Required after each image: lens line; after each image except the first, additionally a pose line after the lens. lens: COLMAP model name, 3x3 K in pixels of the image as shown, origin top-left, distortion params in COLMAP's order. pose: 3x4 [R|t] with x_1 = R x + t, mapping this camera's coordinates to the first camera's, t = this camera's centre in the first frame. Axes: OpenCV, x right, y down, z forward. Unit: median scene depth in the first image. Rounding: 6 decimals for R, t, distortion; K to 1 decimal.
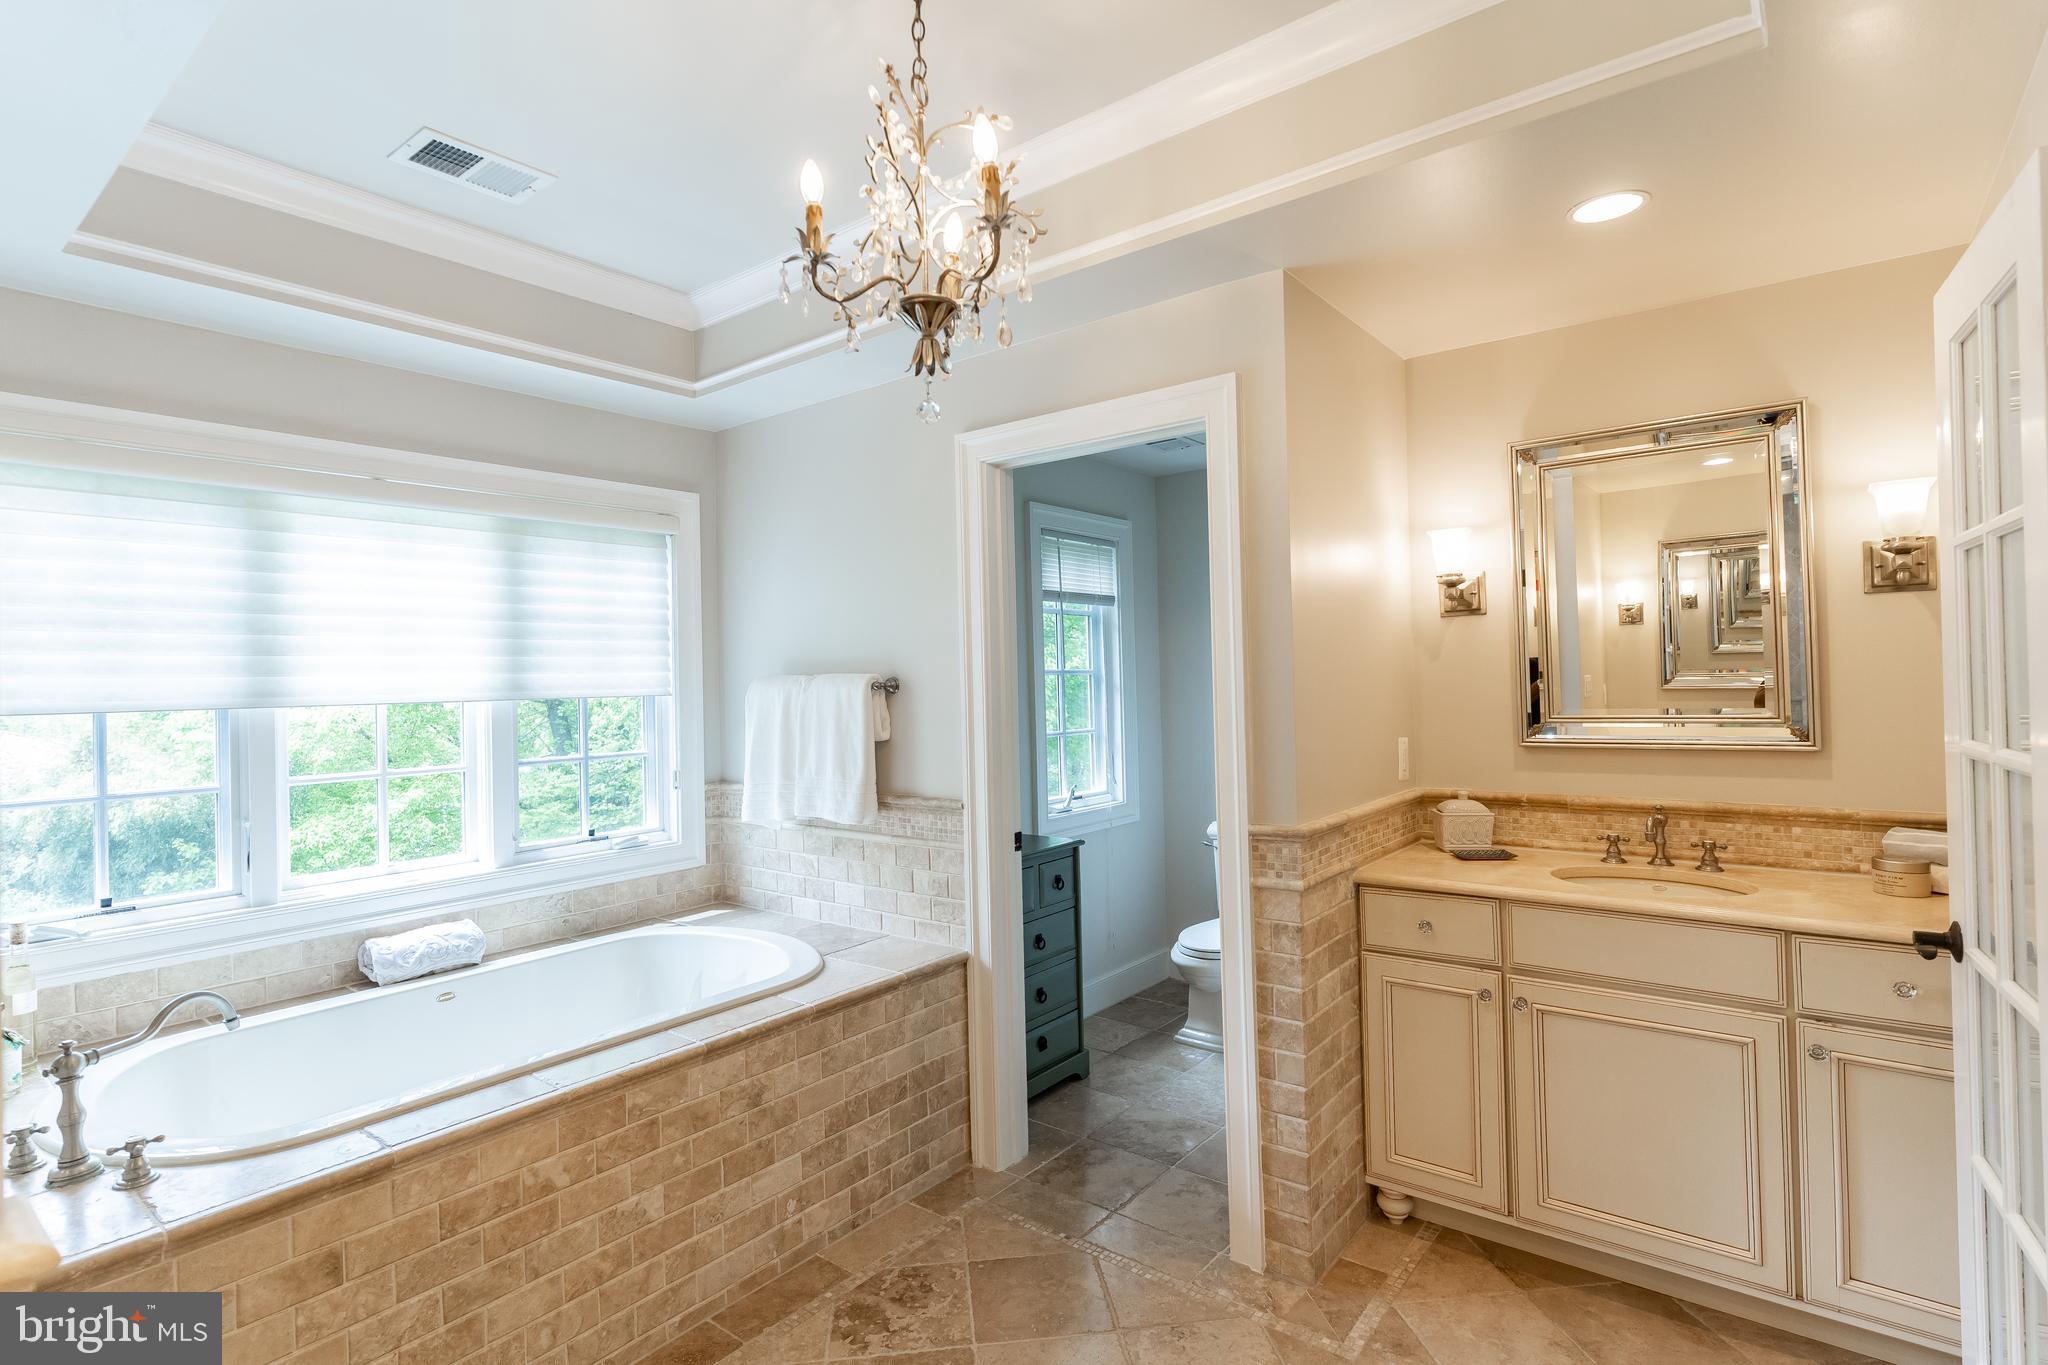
lens RADIAL K [[994.5, 0, 1026.7], [0, 994.5, 675.4], [0, 0, 1]] dist [0.001161, 0.000051]
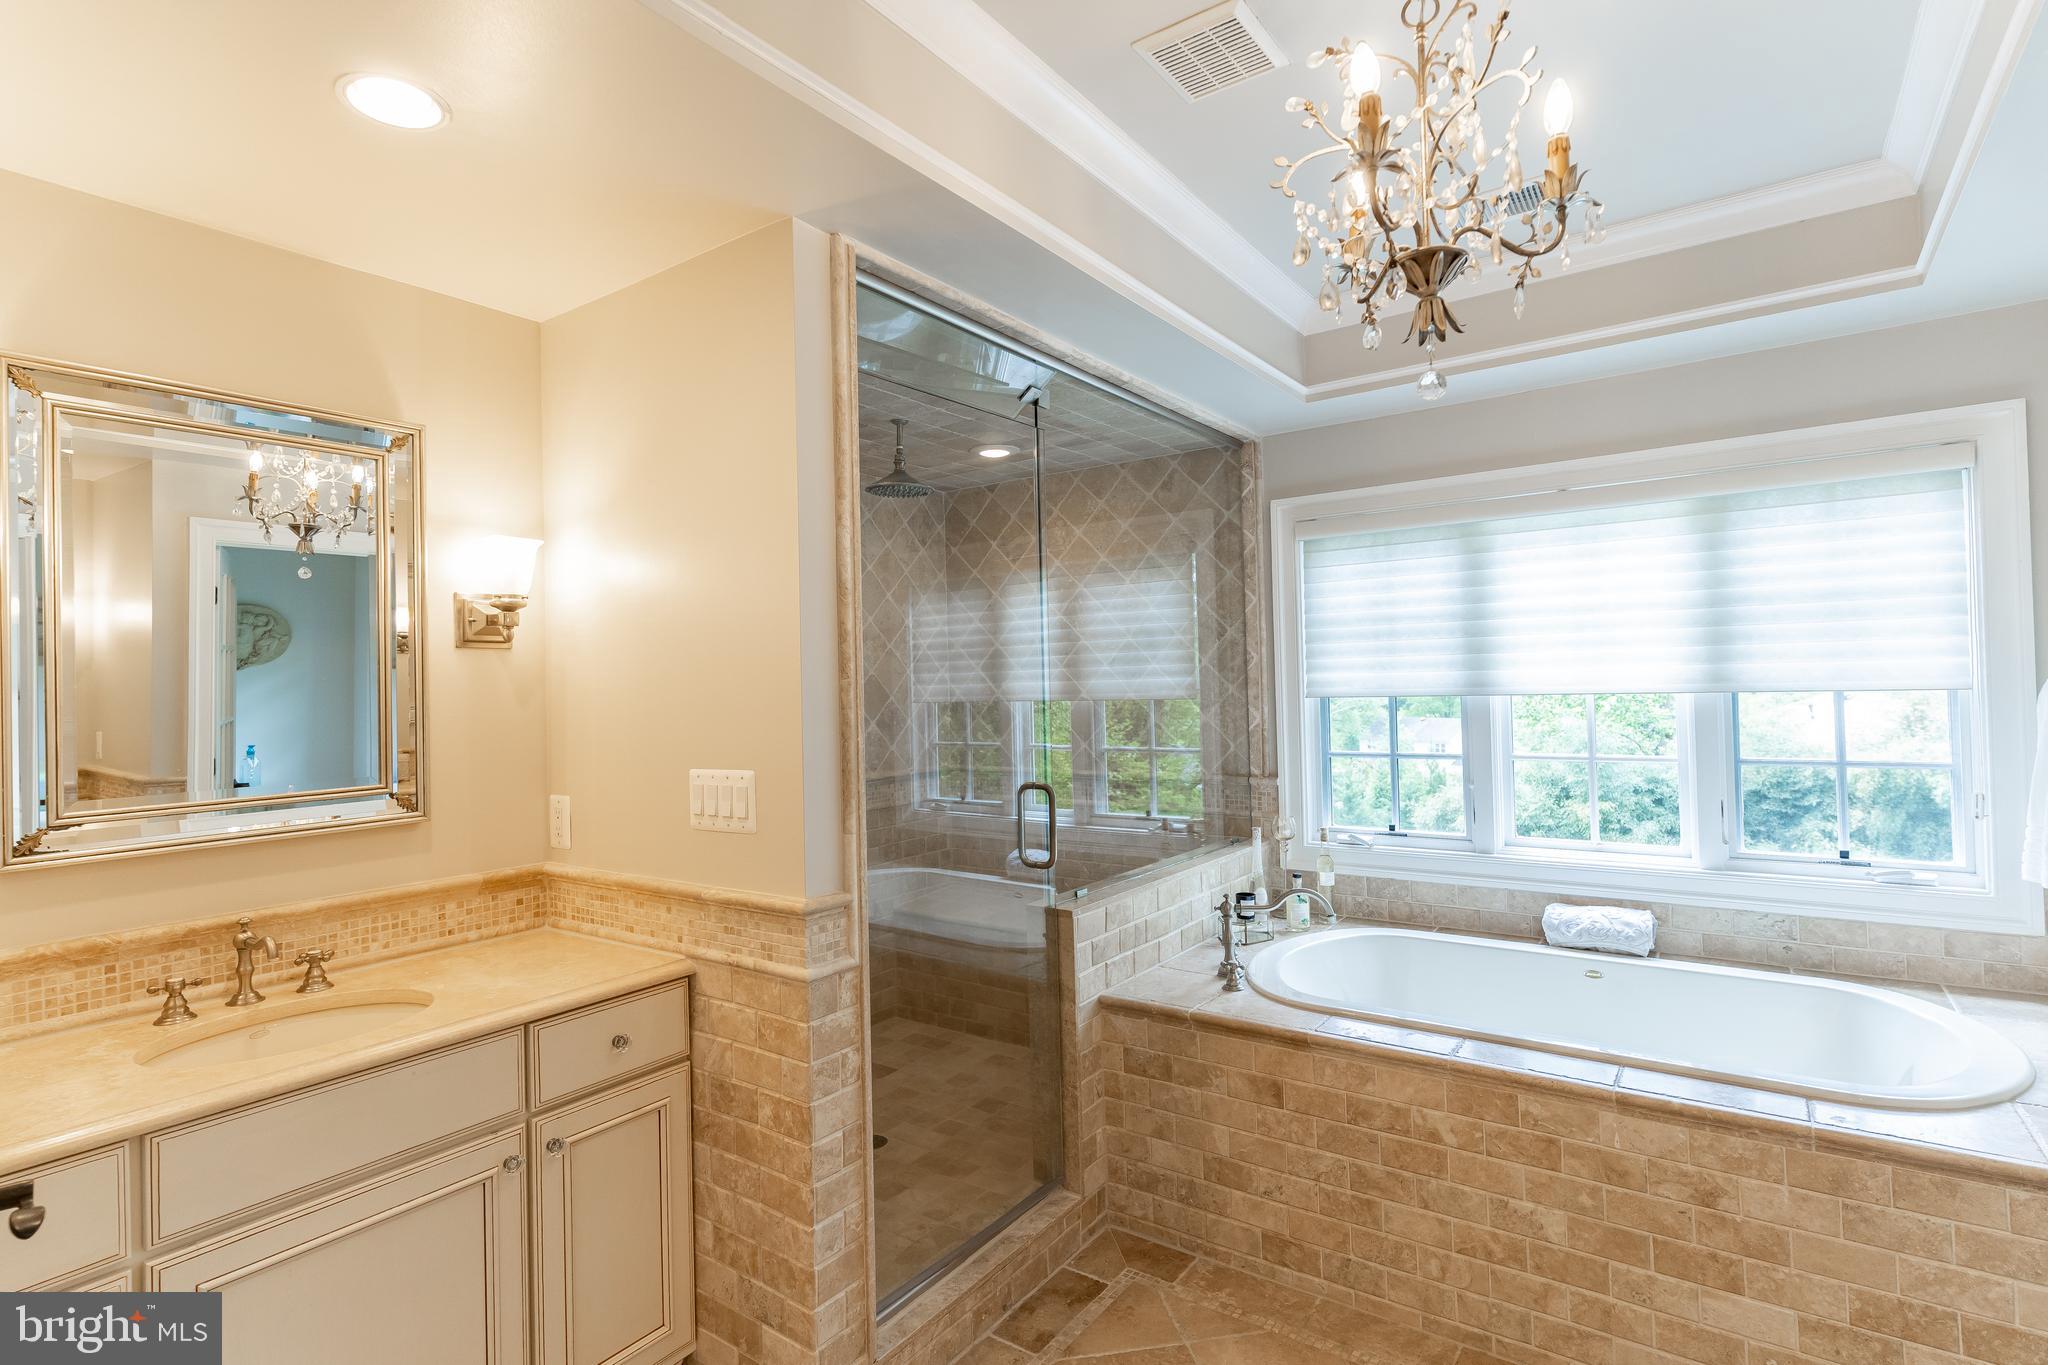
lens RADIAL K [[994.5, 0, 1028.5], [0, 994.5, 681.0], [0, 0, 1]] dist [0.001161, 0.000051]
pose [[0.052596, 0.015350, -0.998498, 0.444510], [0.024332, 0.999565, 0.016648, -0.019818], [0.998319, -0.025171, 0.052199, 0.366415]]
